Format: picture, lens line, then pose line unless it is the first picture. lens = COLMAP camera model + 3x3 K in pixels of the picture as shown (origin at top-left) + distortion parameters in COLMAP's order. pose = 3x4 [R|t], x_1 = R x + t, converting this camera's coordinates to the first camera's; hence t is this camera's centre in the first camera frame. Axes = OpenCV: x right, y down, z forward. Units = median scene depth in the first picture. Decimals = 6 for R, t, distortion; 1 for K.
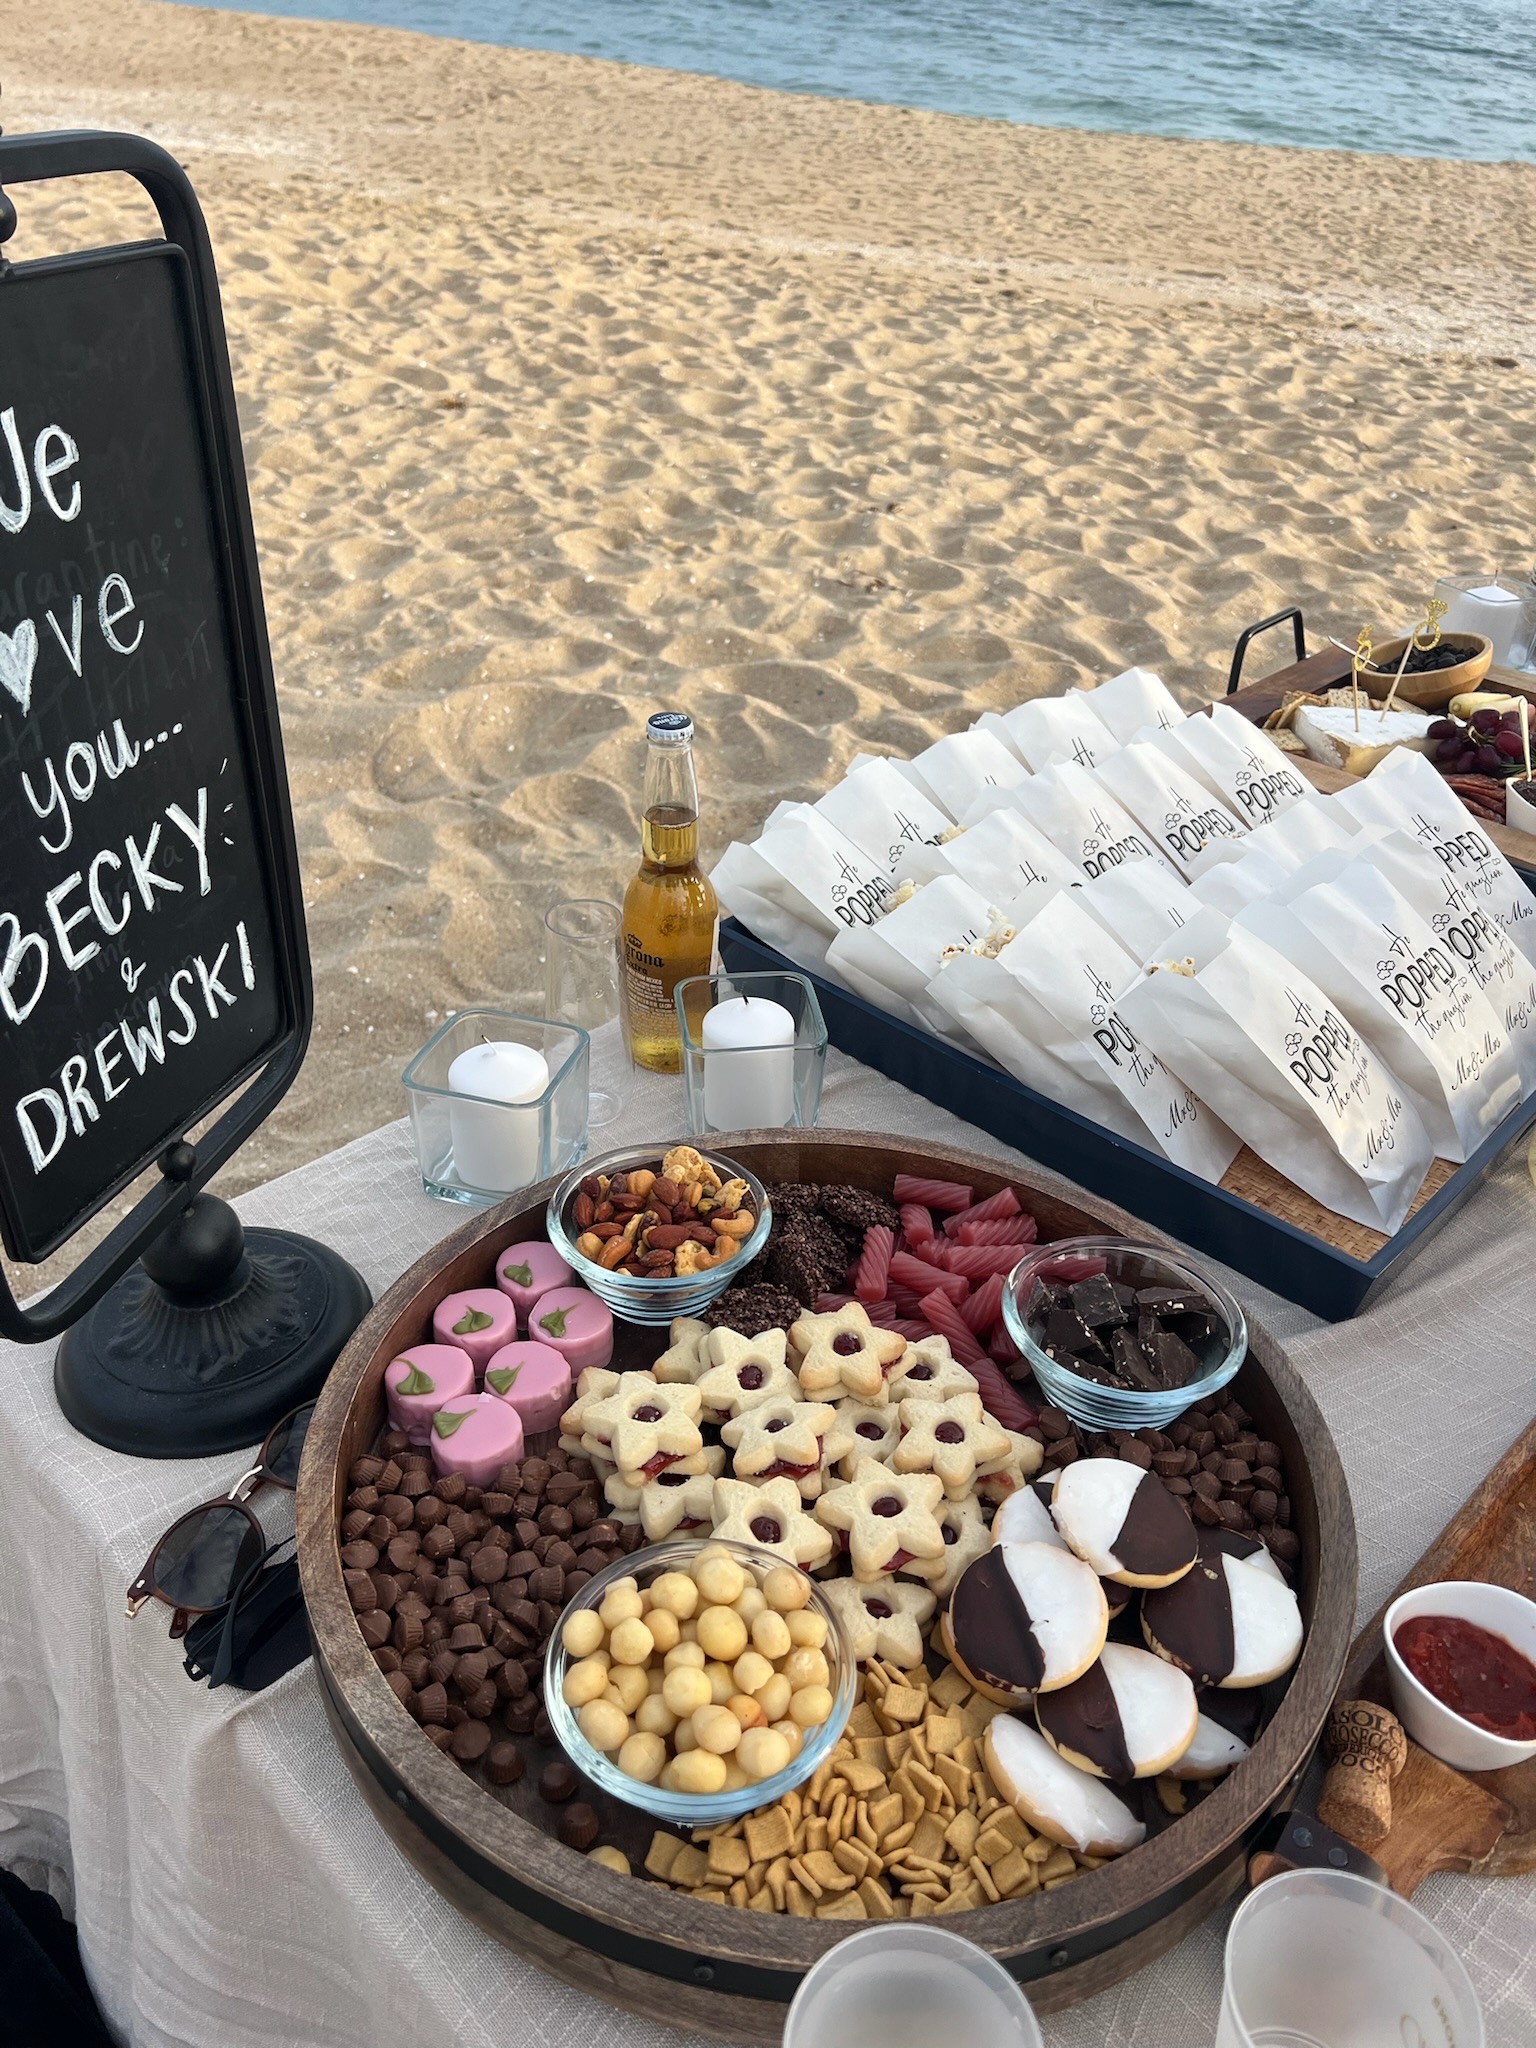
lens RADIAL K [[1541.1, 0, 801.2], [0, 1541.1, 1043.0], [0, 0, 1]] dist [0.038936, -0.047729]
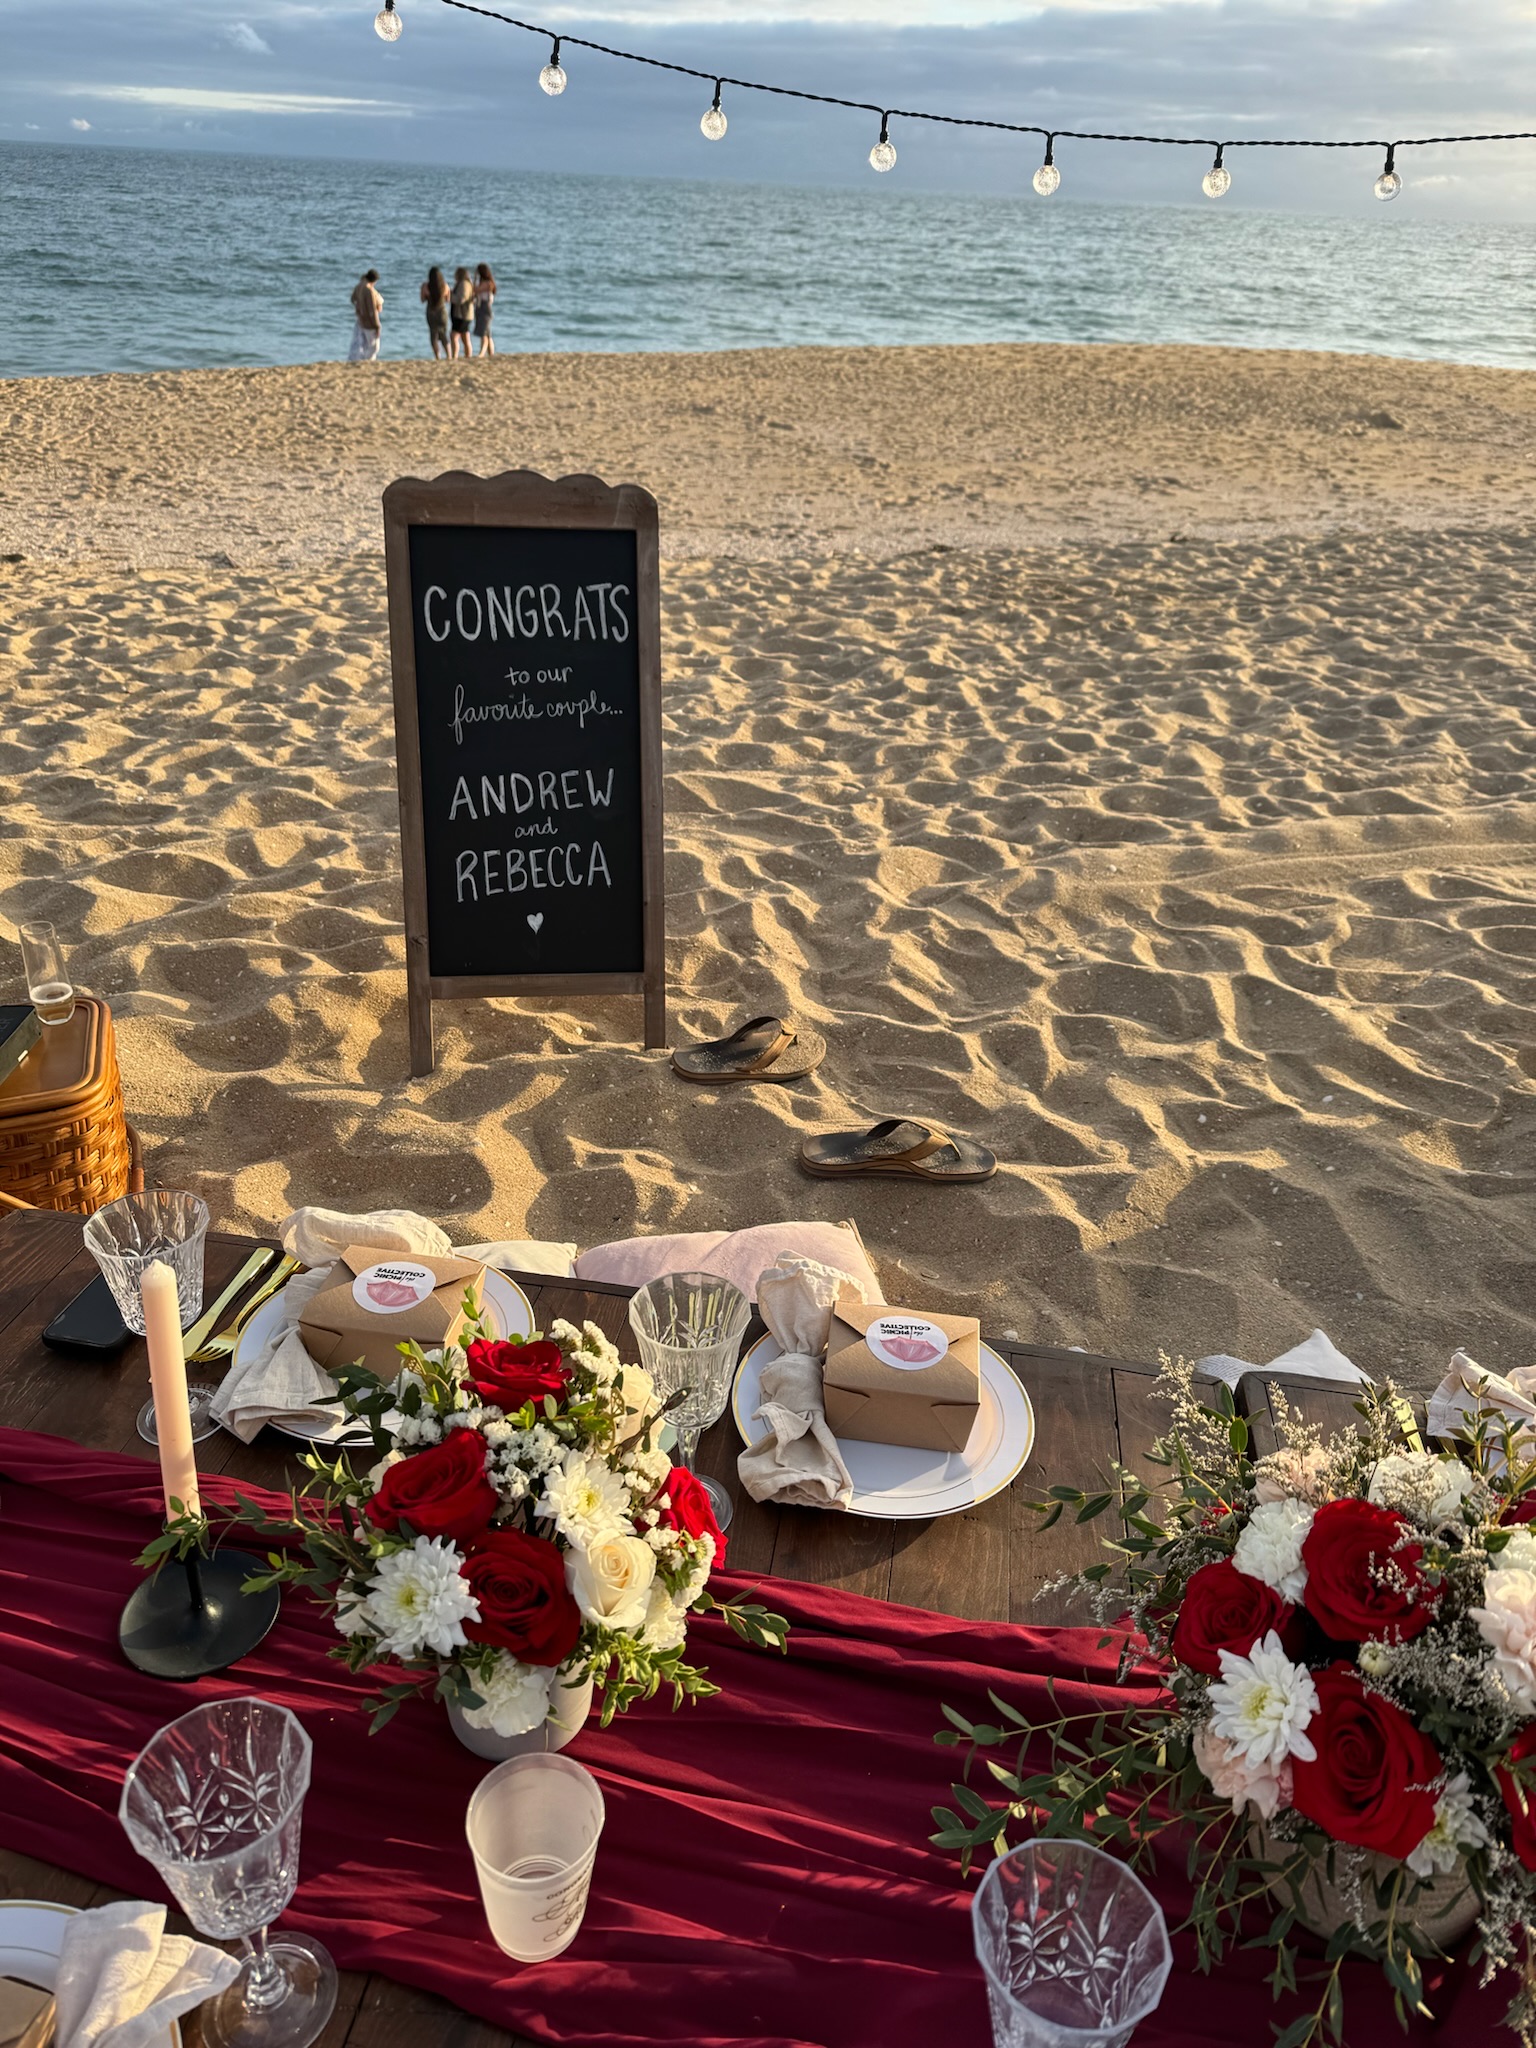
lens RADIAL K [[1389.9, 0, 727.8], [0, 1389.9, 1105.8], [0, 0, 1]] dist [0.039554, -0.040052]
pose [[0.787849, -0.358353, 0.500877, 0.378050], [0.377058, 0.923706, 0.067777, 0.040681], [-0.486951, 0.135461, 0.862861, -0.017473]]
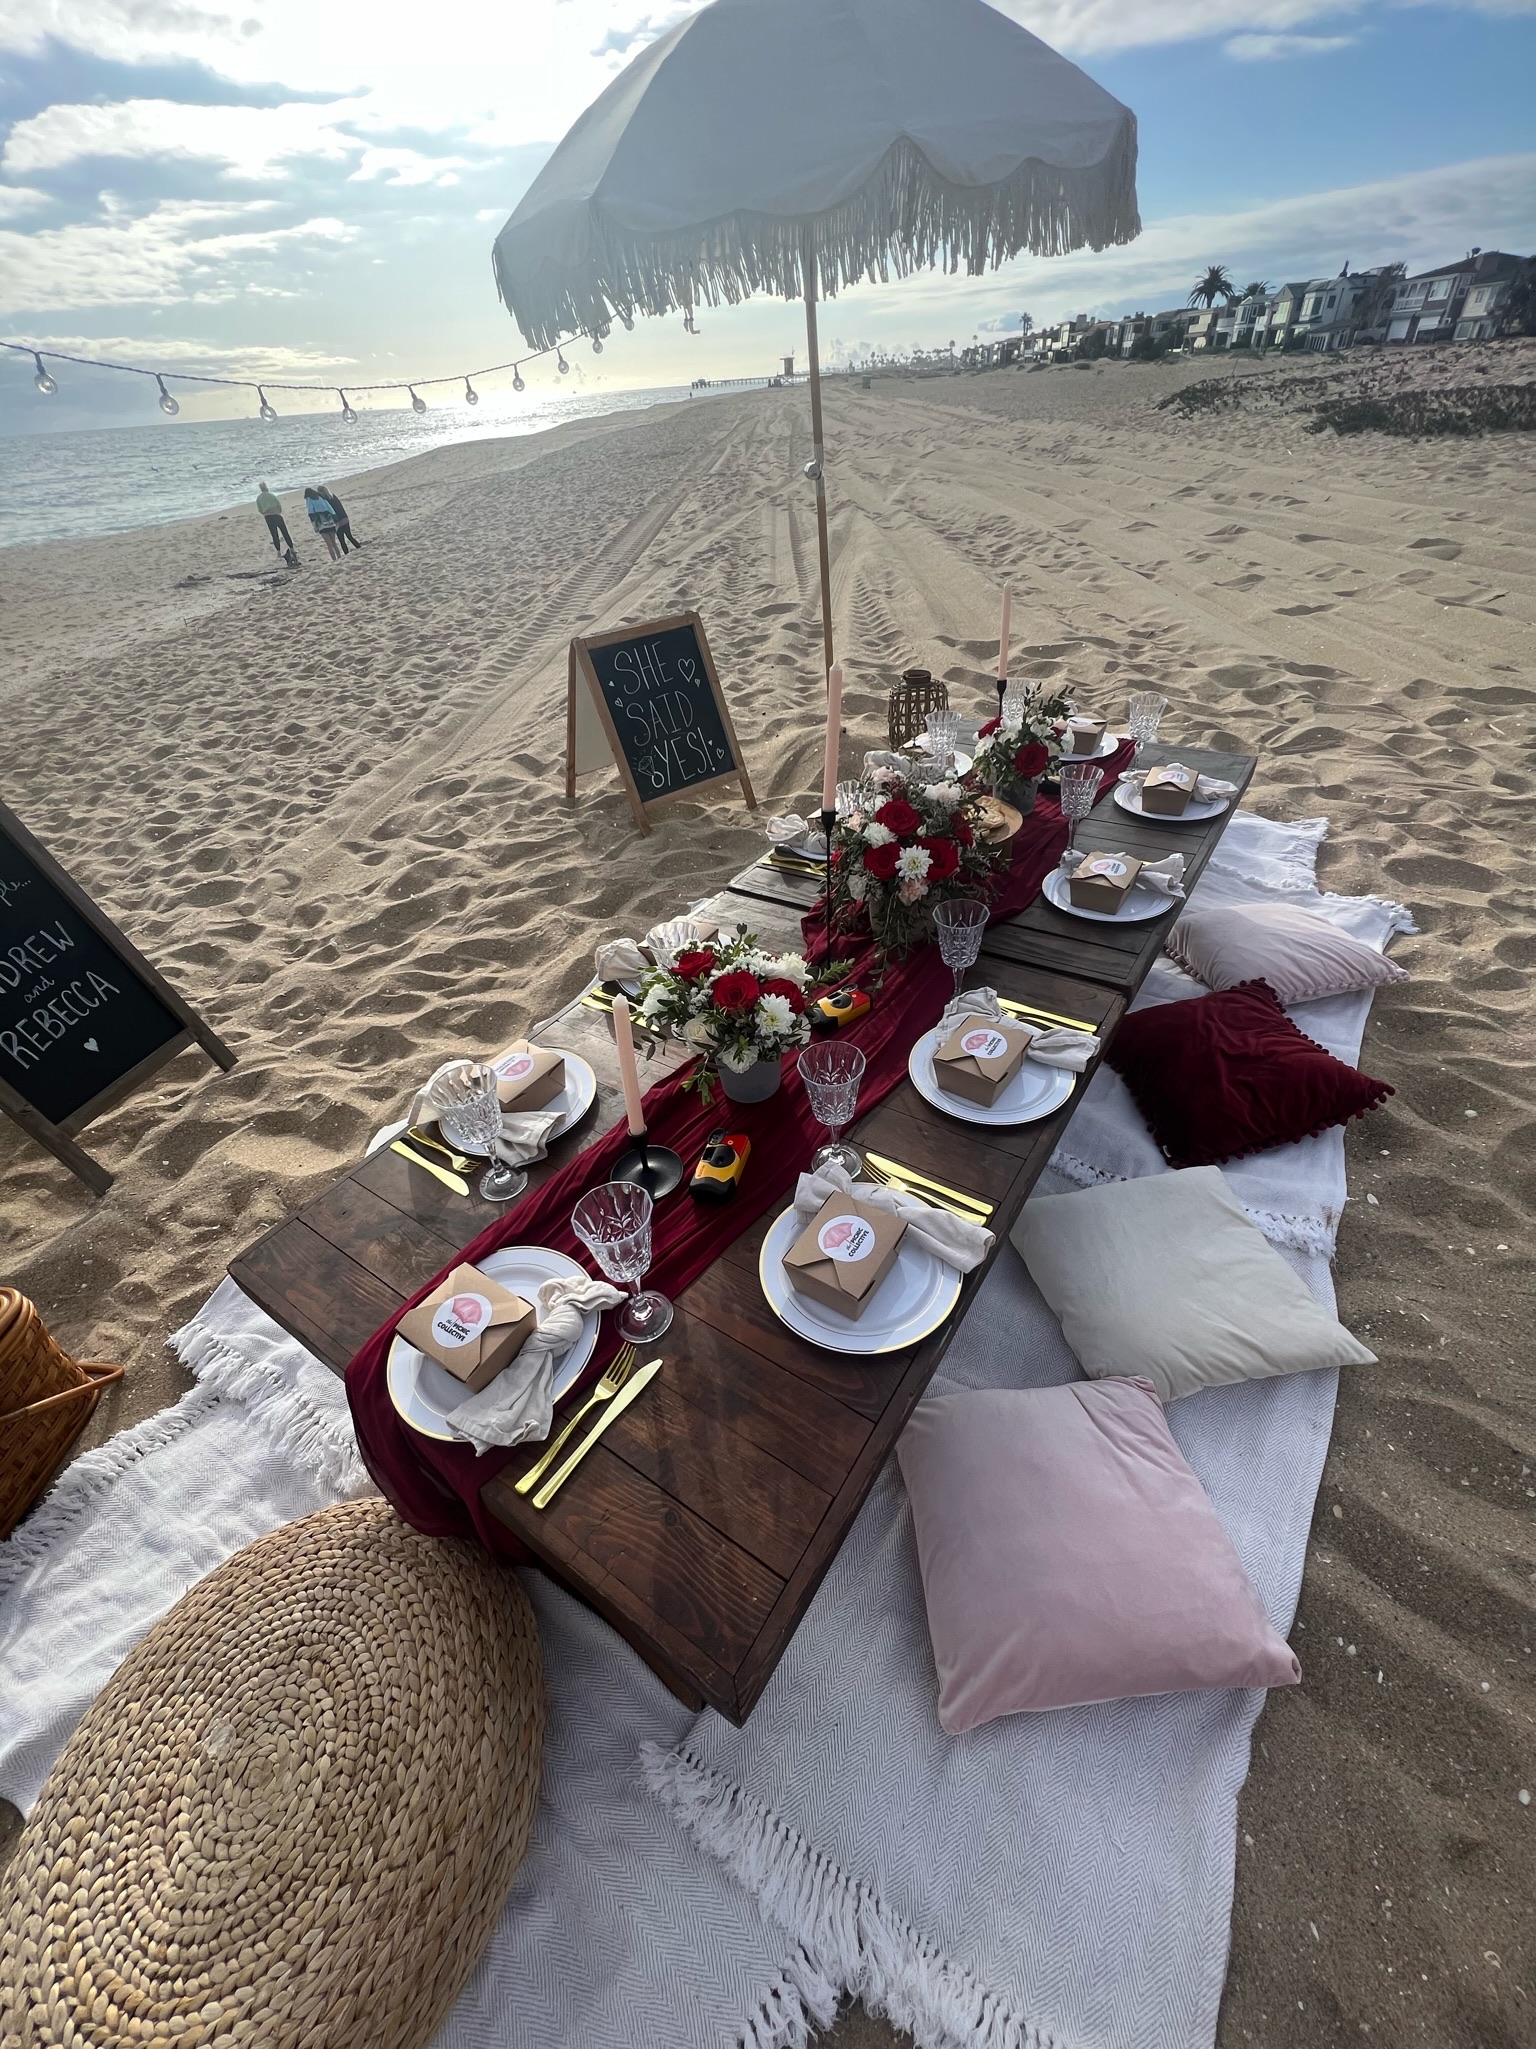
lens RADIAL K [[821.4, 0, 775.8], [0, 821.4, 1023.6], [0, 0, 1]] dist [-0.000091, -0.000756]
pose [[-0.257158, -0.627117, 0.735251, 0.263561], [0.625244, 0.472158, 0.621400, -0.036814], [-0.736845, 0.619509, 0.270682, 0.065809]]
